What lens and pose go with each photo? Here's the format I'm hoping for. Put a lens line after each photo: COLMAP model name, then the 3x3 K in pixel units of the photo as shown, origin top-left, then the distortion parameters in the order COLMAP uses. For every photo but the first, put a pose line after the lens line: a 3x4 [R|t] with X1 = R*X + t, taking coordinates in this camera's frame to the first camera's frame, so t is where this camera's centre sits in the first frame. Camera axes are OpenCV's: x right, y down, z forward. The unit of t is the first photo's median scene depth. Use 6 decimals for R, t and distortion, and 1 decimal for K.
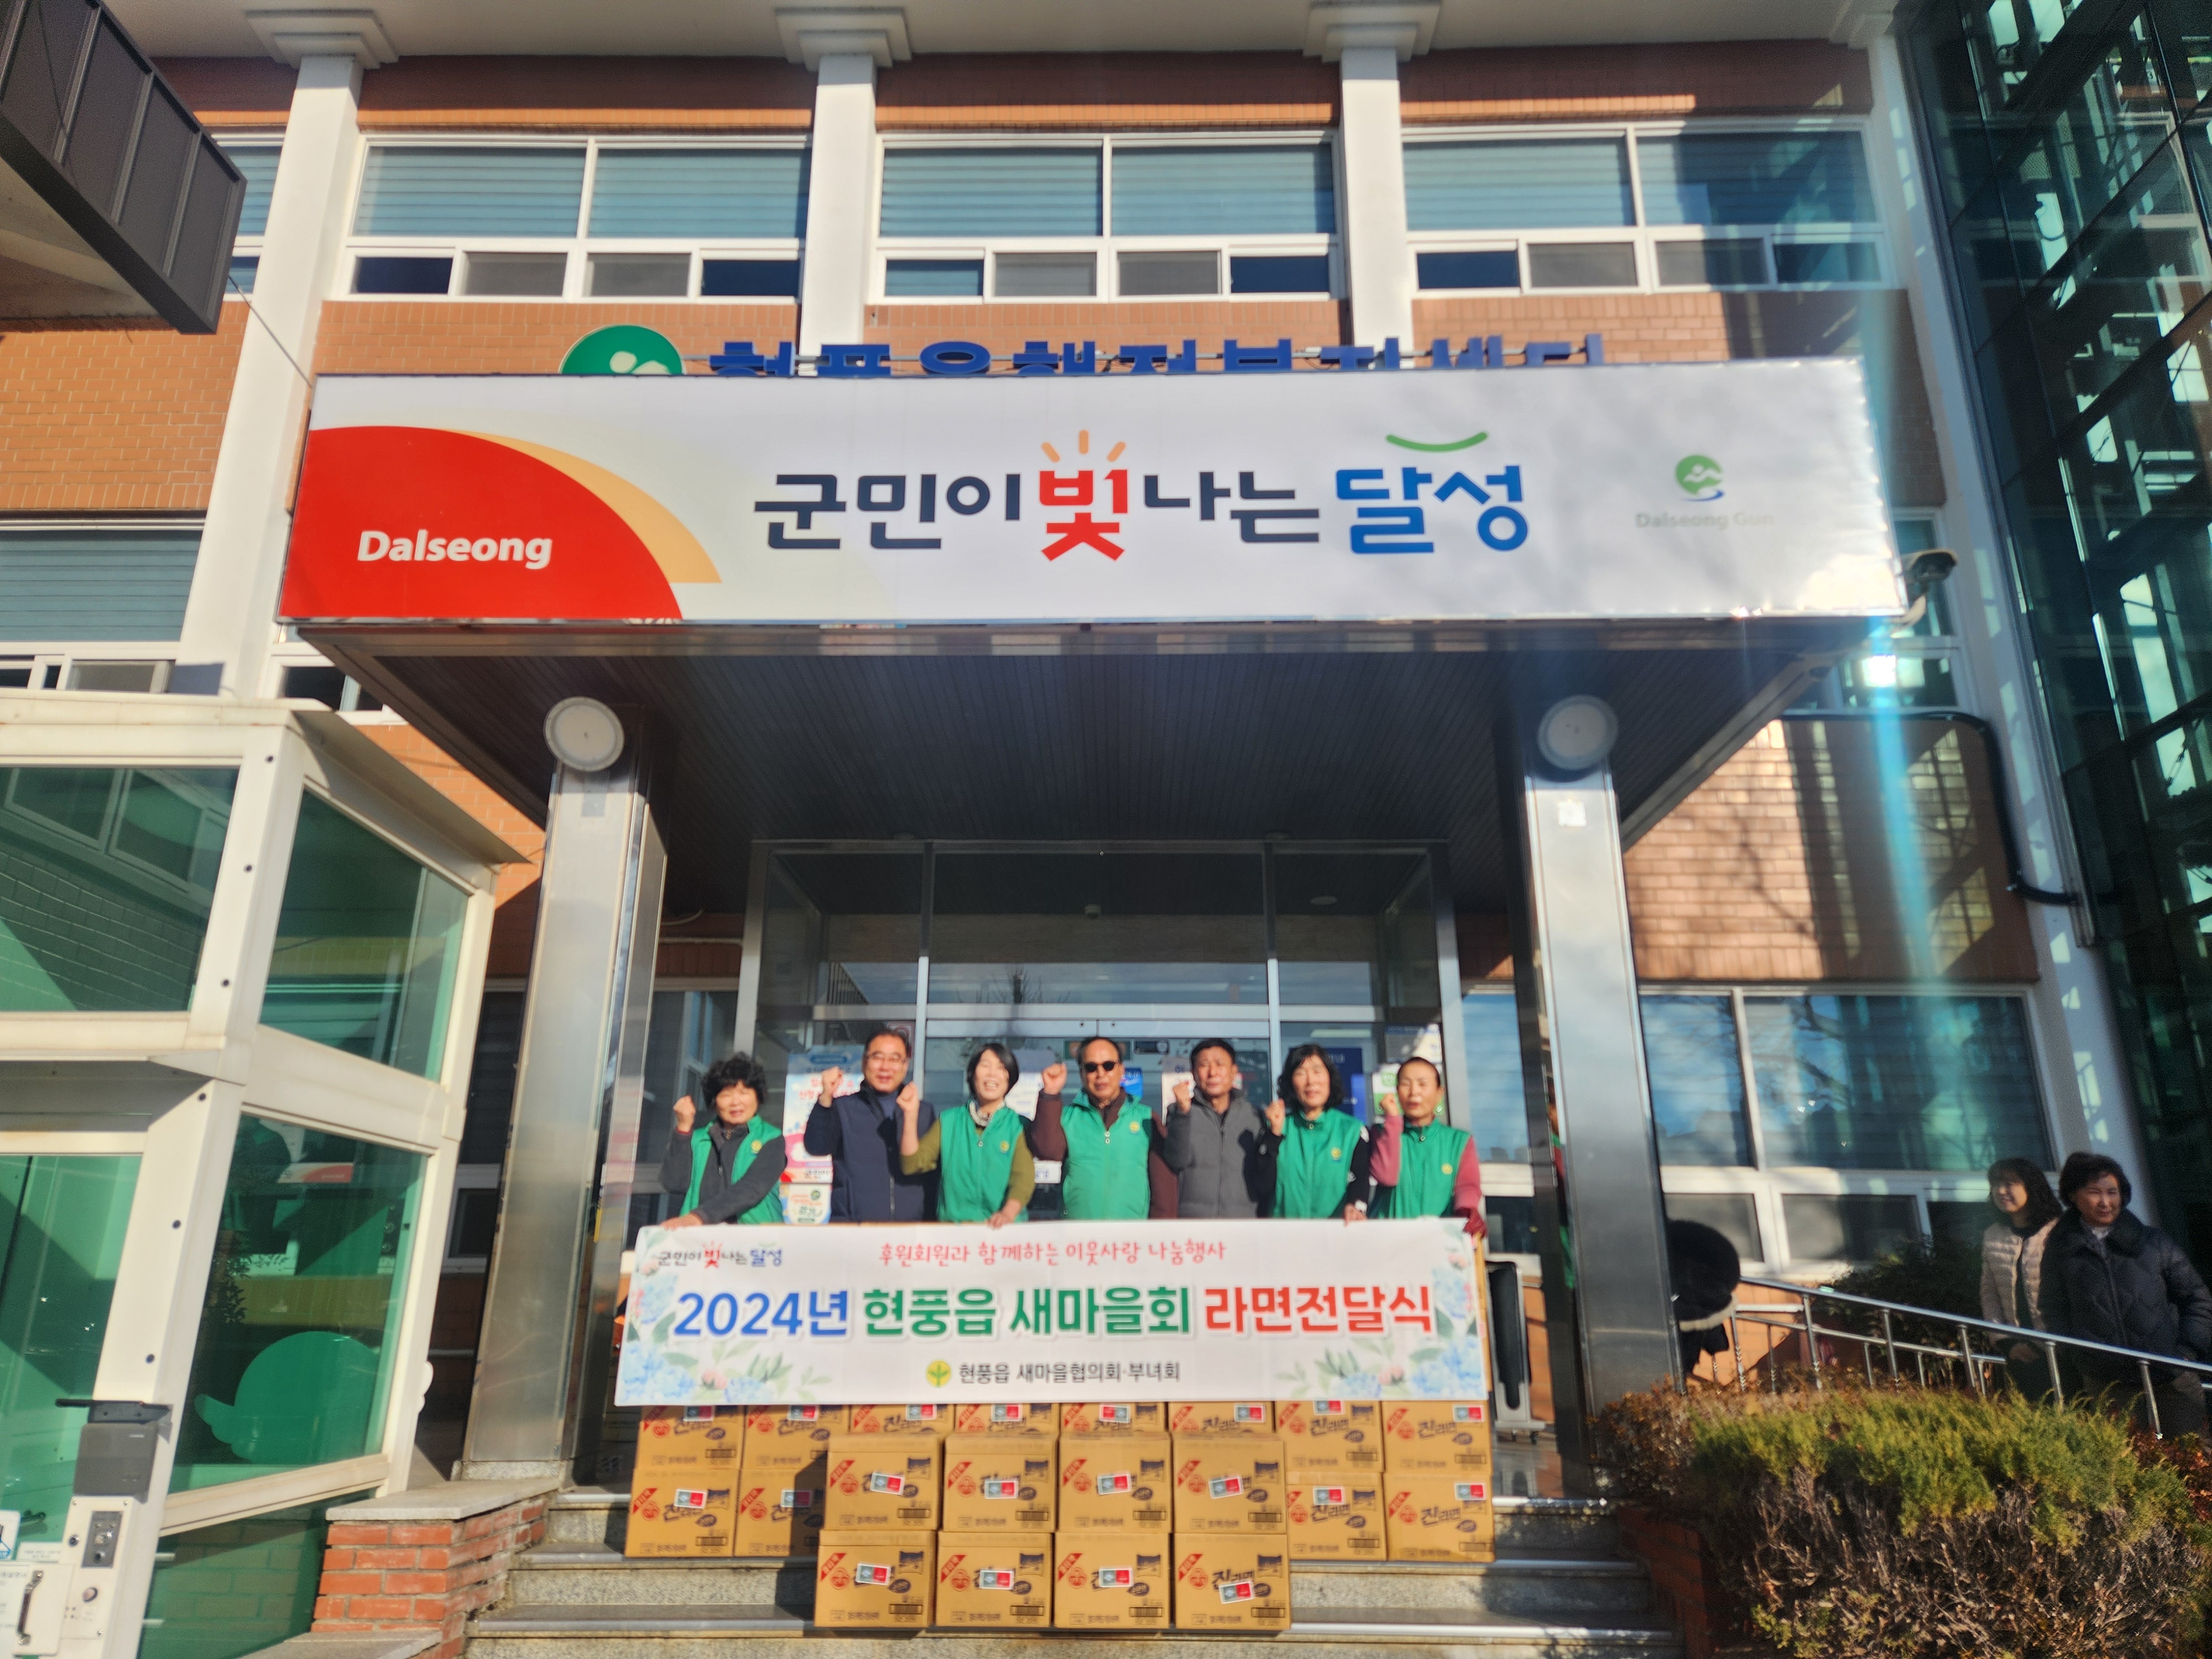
lens RADIAL K [[1526.3, 0, 1095.0], [0, 1526.3, 779.8], [0, 0, 1]] dist [0.004876, -0.001384]
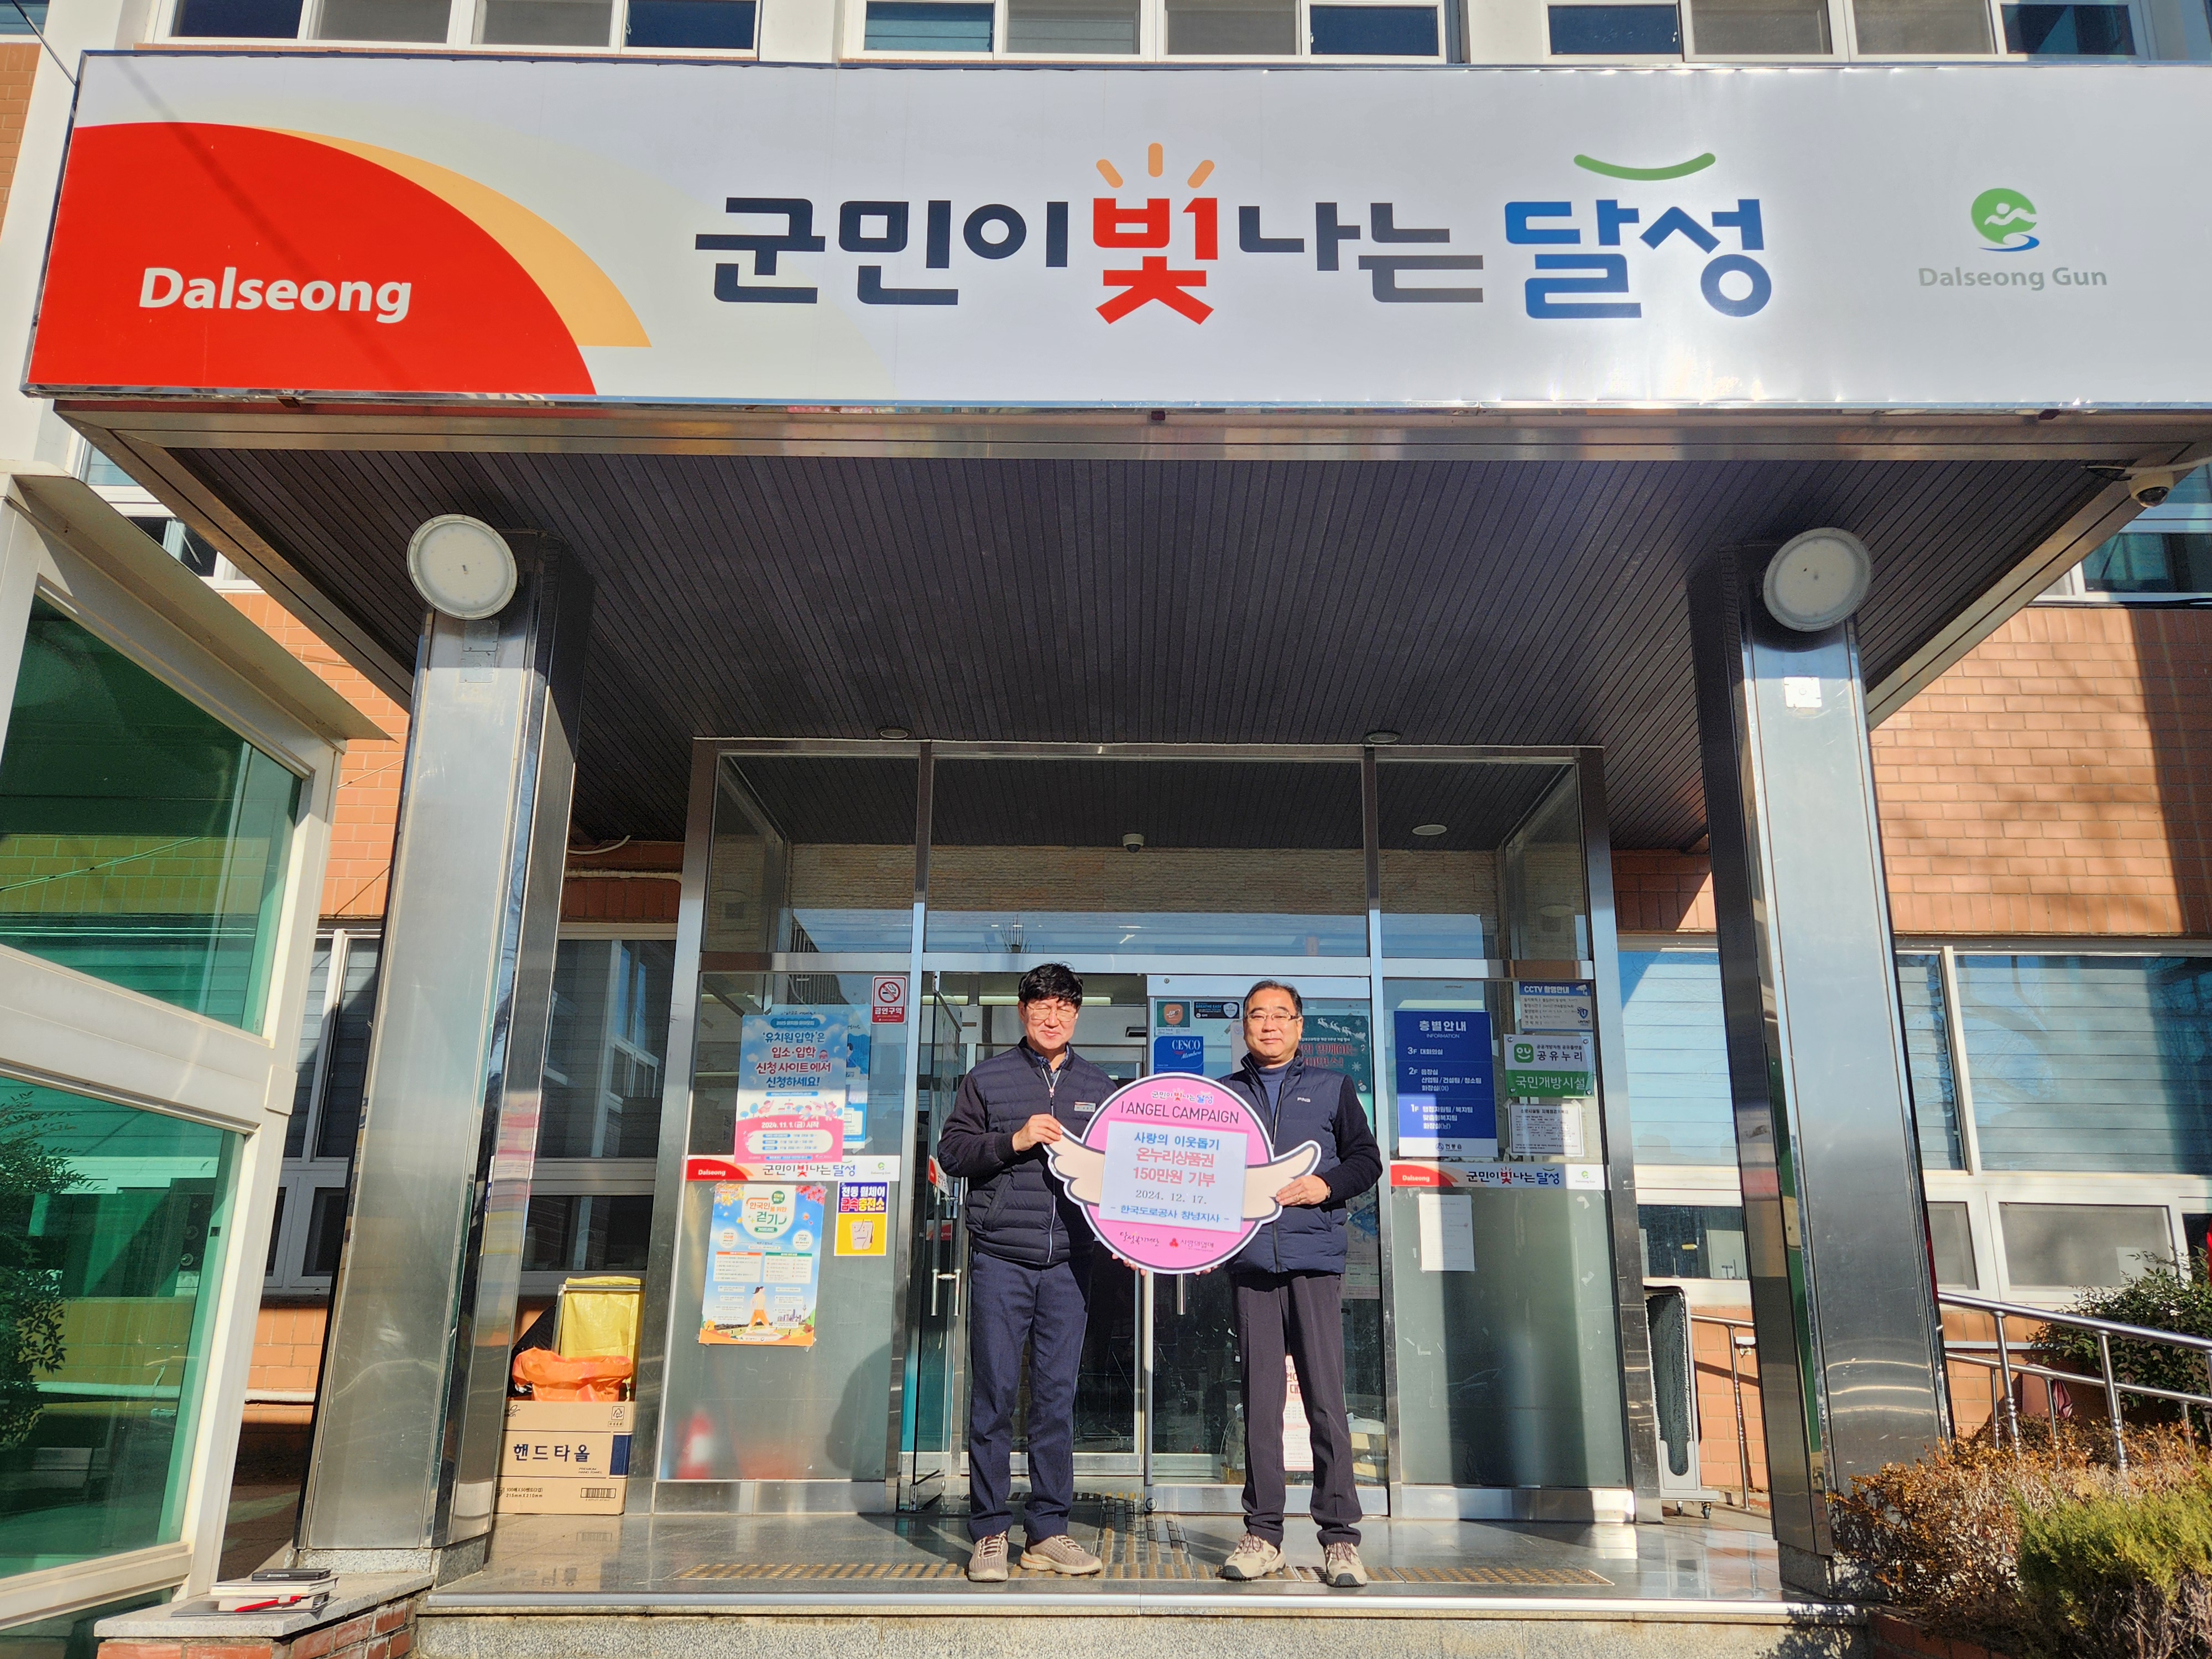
lens RADIAL K [[1694.9, 0, 1106.0], [0, 1694.9, 829.5], [0, 0, 1]] dist [-0.010907, 0.003376]
pose [[0.999832, 0.008713, 0.016144, -0.041246], [-0.009388, 0.999063, 0.042239, 0.061026], [-0.015761, -0.042384, 0.998977, 0.192231]]
